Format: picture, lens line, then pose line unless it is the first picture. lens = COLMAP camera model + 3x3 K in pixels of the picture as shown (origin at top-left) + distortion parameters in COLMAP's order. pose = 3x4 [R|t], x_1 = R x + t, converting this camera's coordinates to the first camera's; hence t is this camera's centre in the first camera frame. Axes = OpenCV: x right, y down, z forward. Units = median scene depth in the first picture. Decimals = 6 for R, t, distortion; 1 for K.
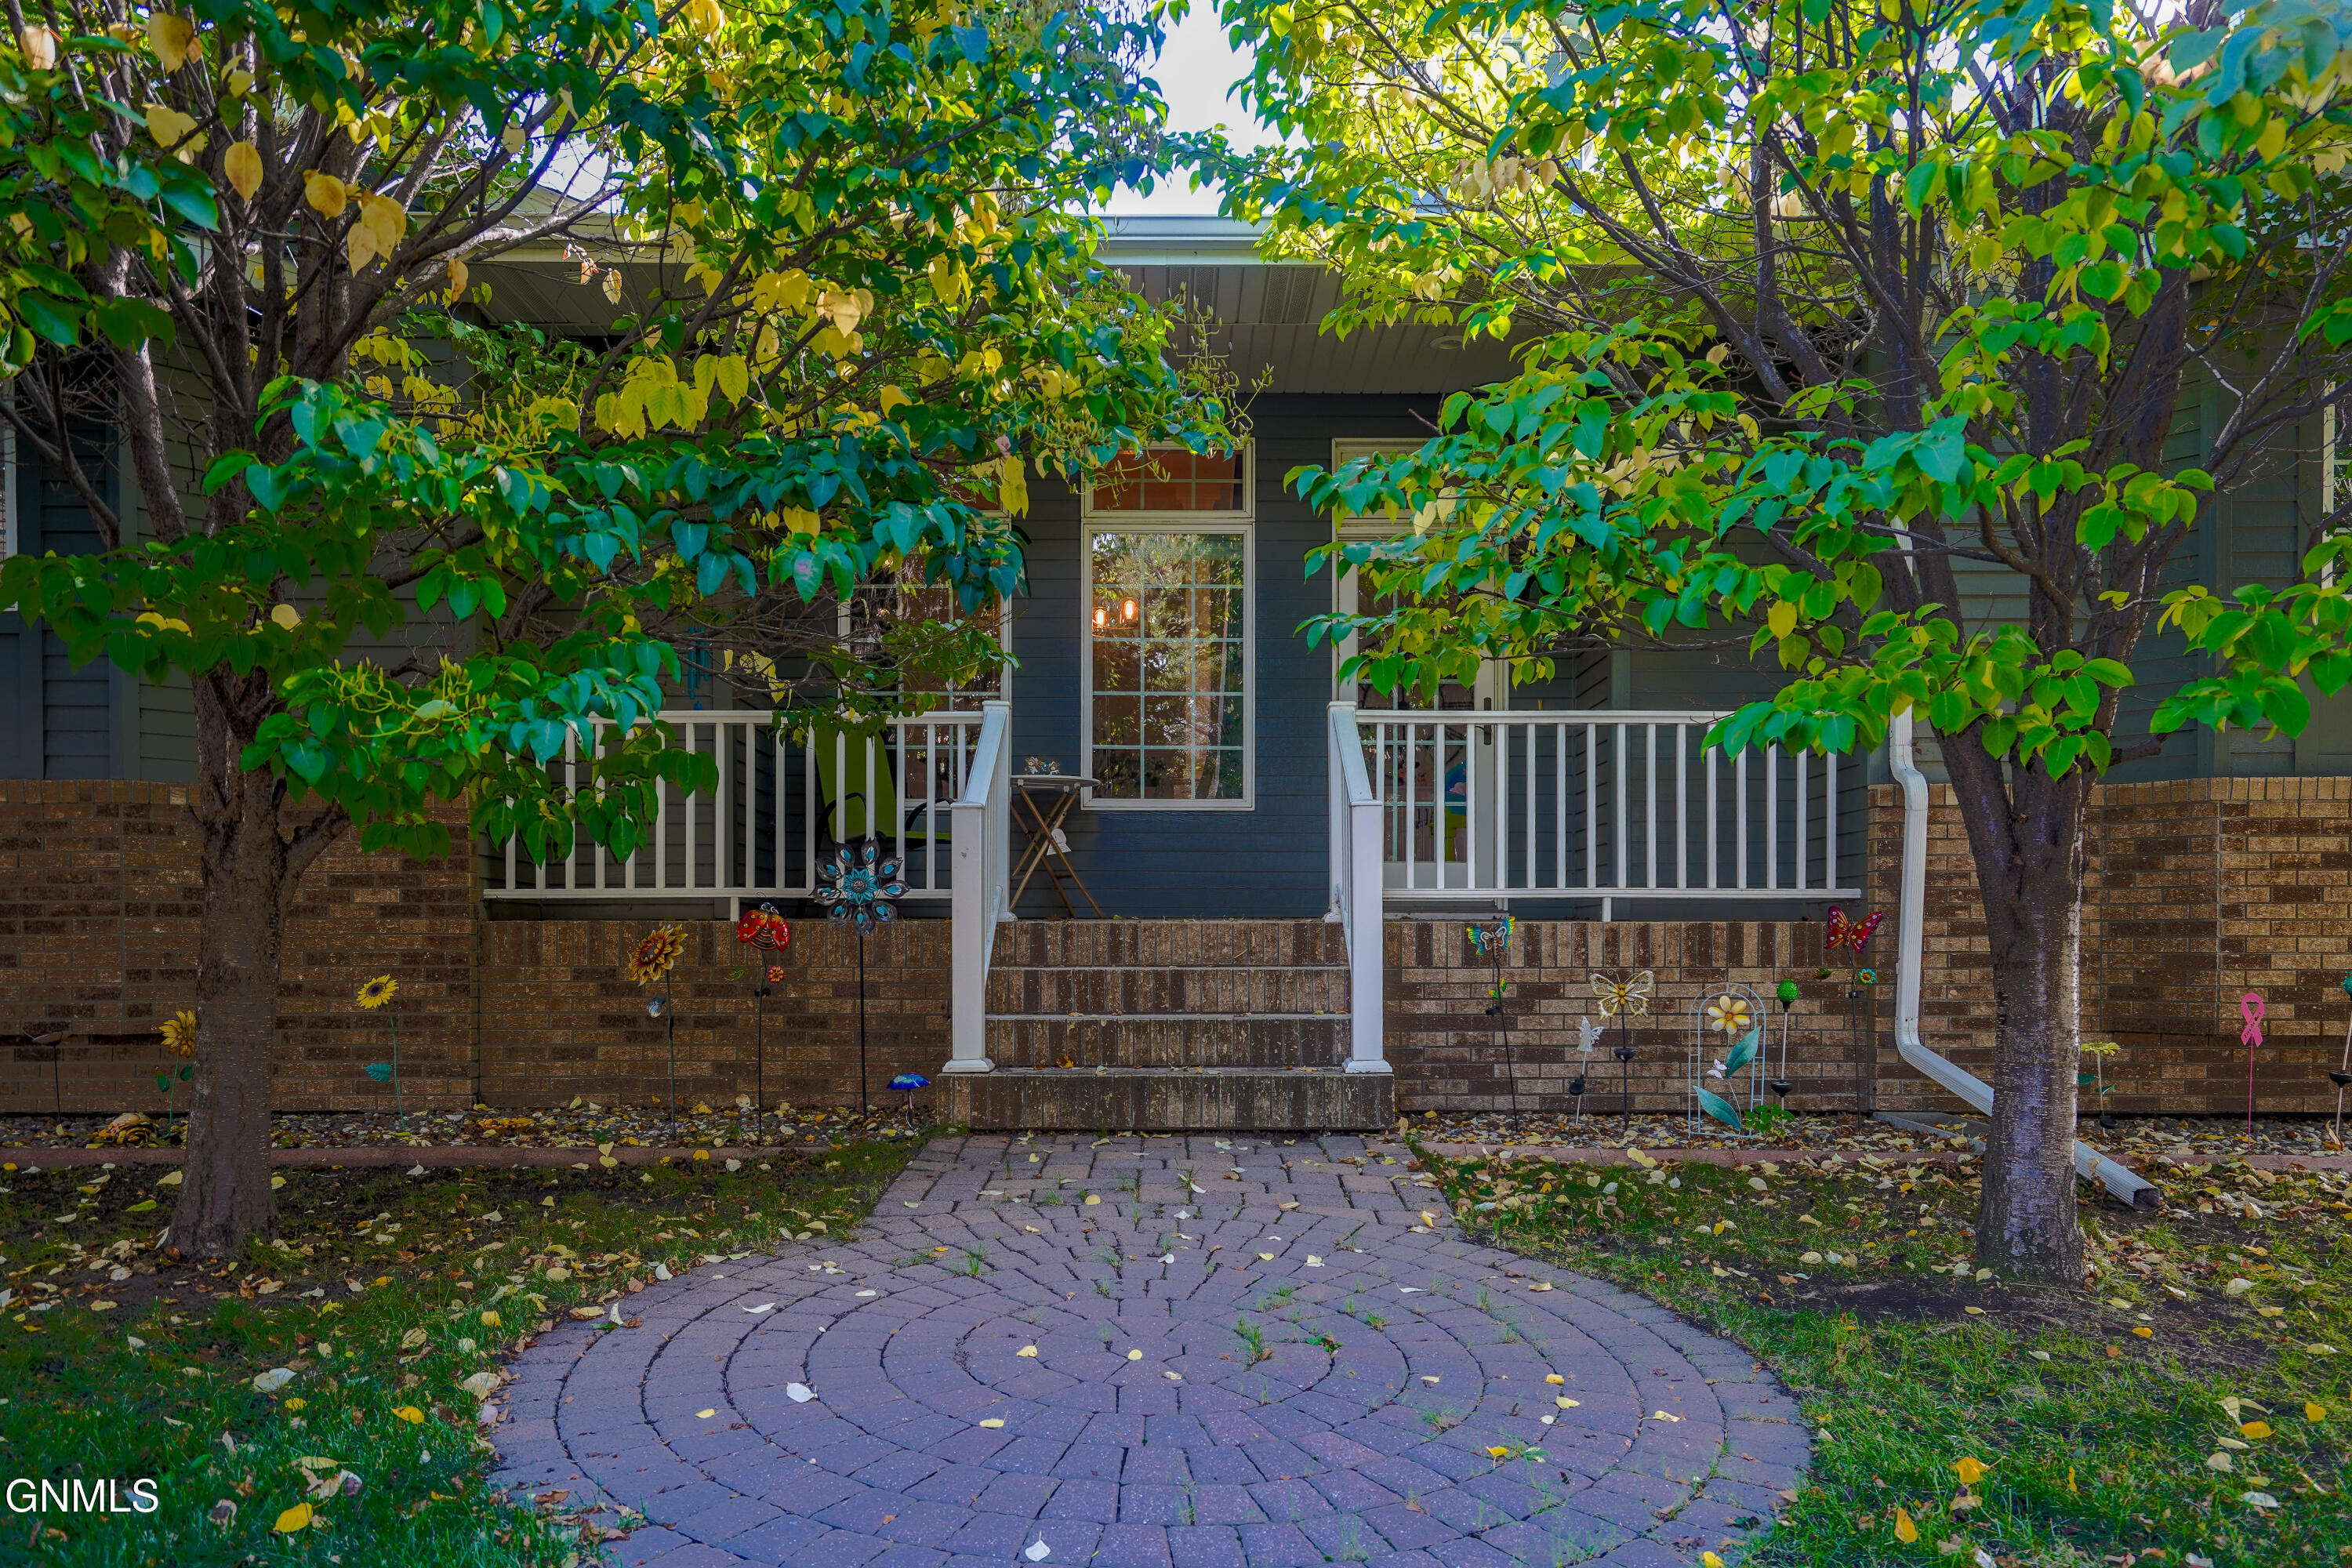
lens RADIAL K [[1635.6, 0, 1171.4], [0, 1635.6, 784.3], [0, 0, 1]] dist [-0.007585, 0.018236]
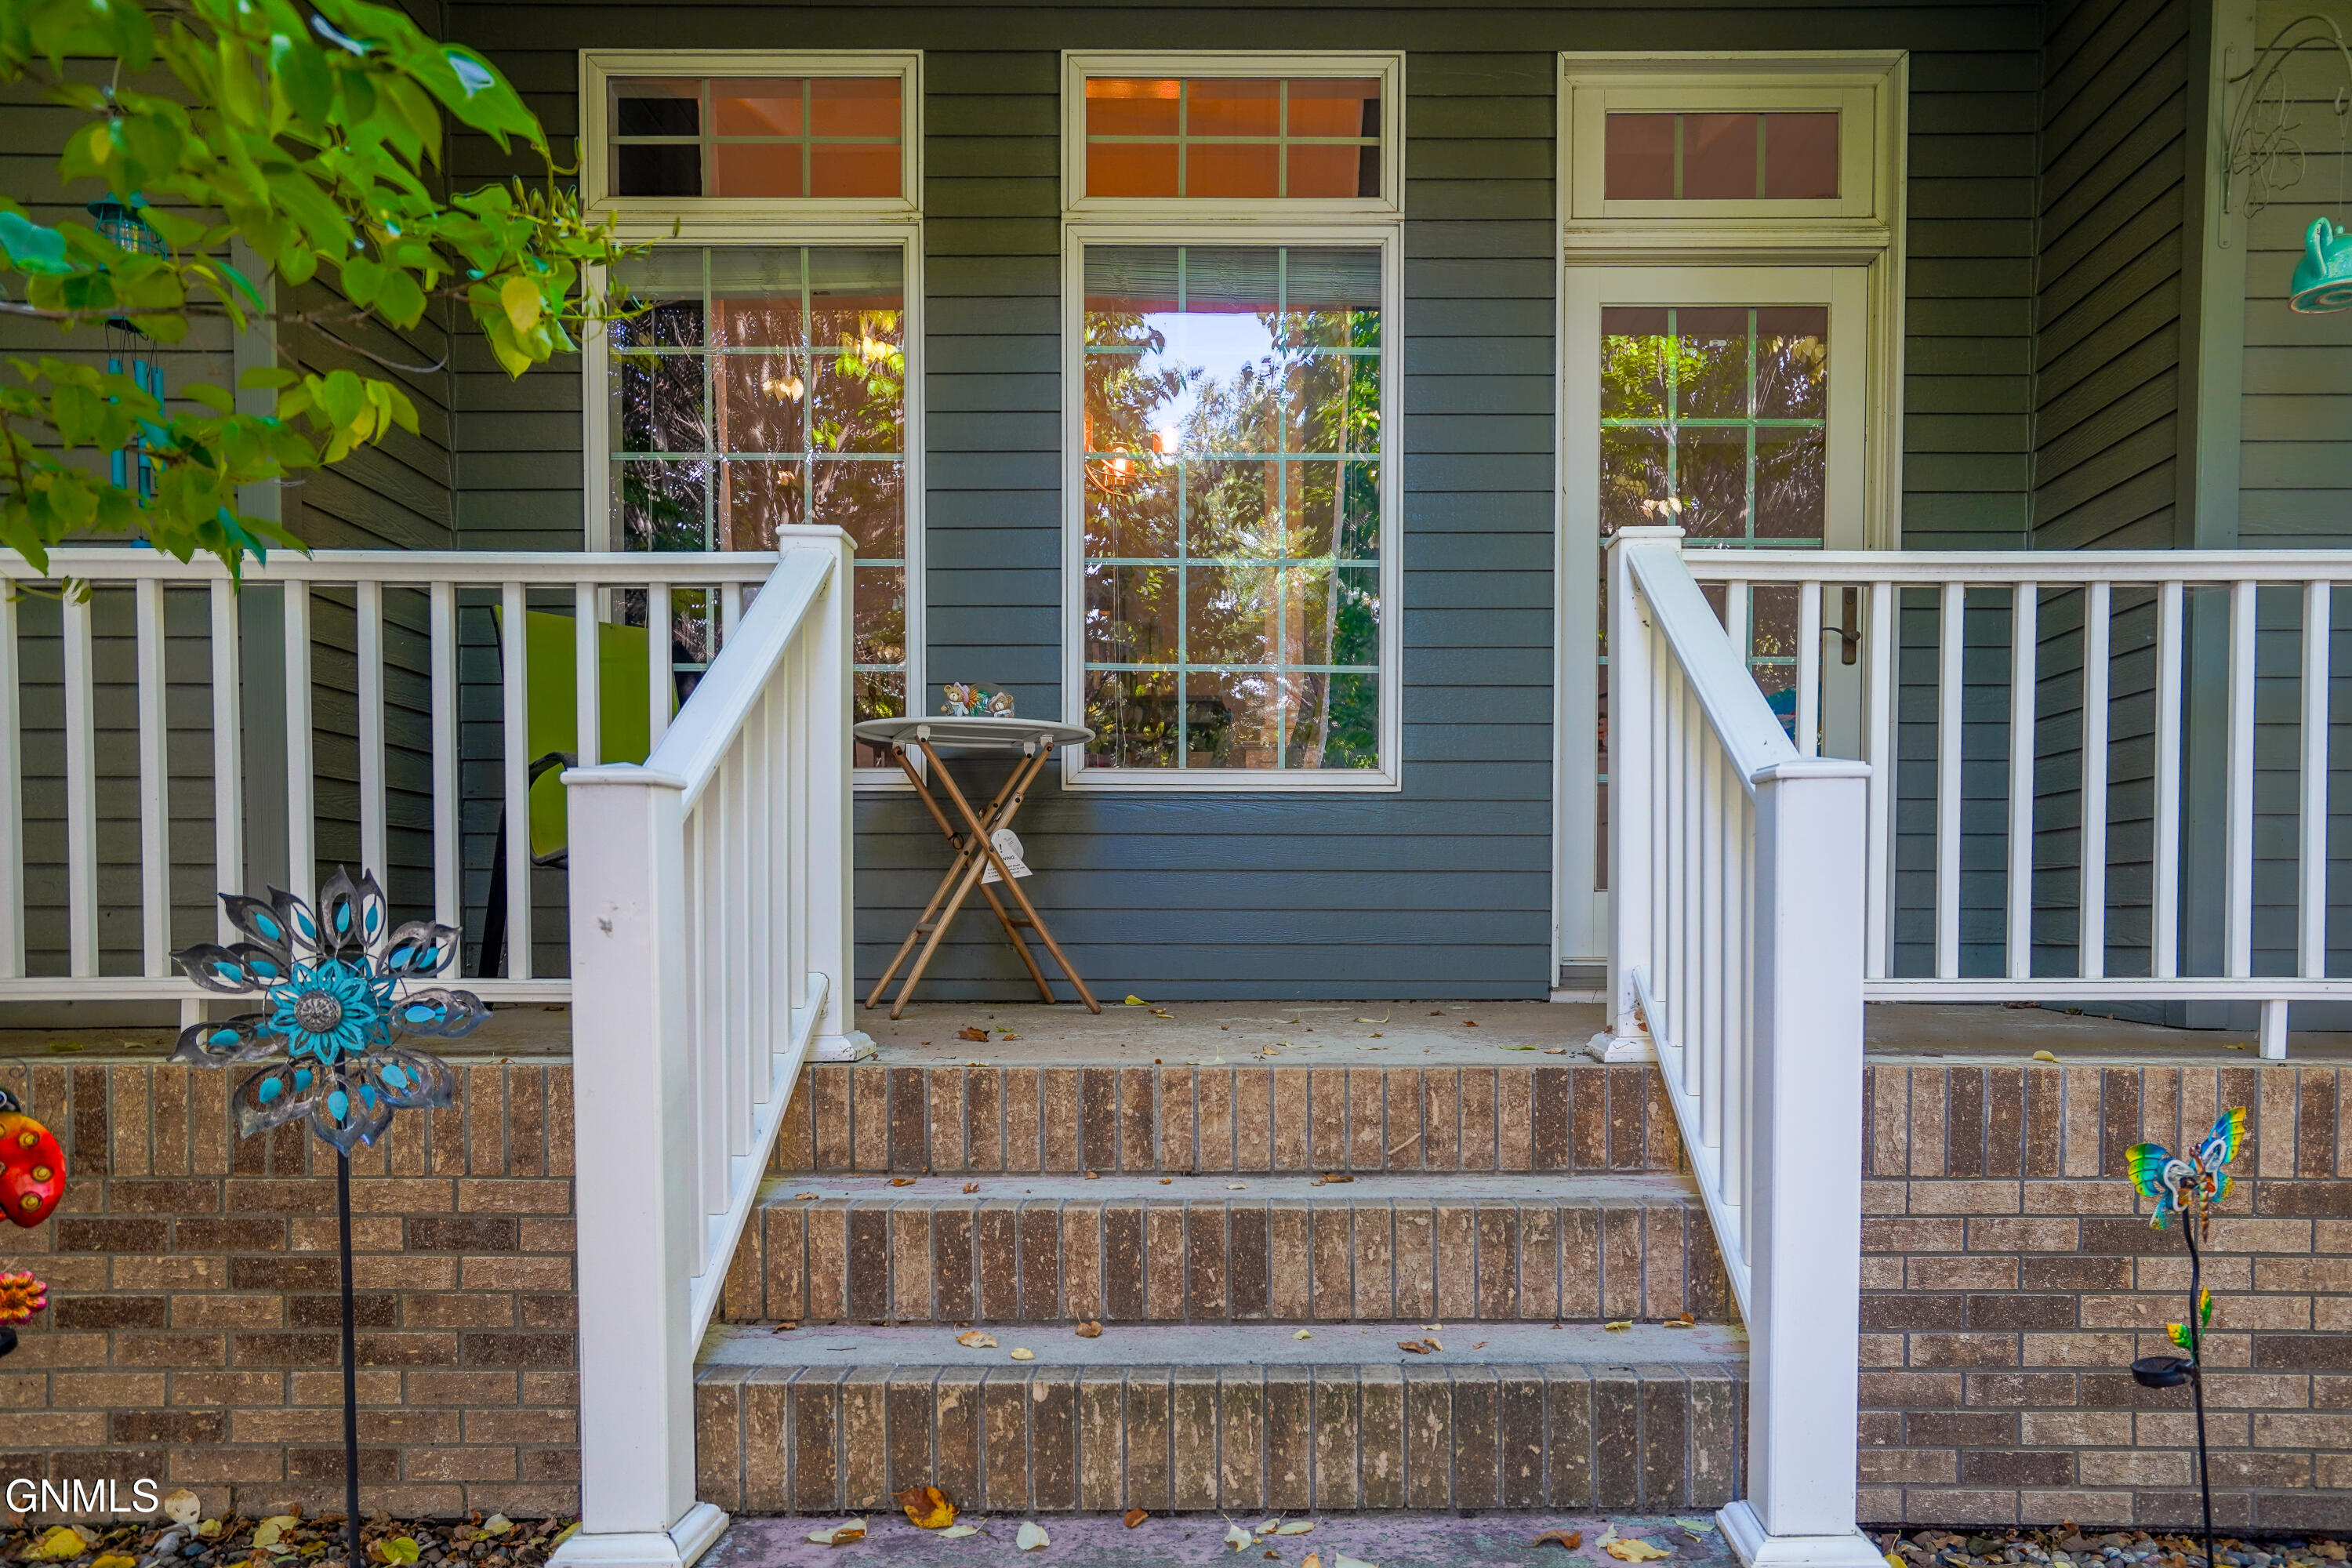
lens RADIAL K [[1635.6, 0, 1181.2], [0, 1635.6, 795.3], [0, 0, 1]] dist [-0.007585, 0.018236]
pose [[0.999236, 0.000092, -0.039093, 0.002521], [0.000803, 0.999738, 0.022895, 0.006721], [0.039085, -0.022909, 0.998973, 0.571155]]
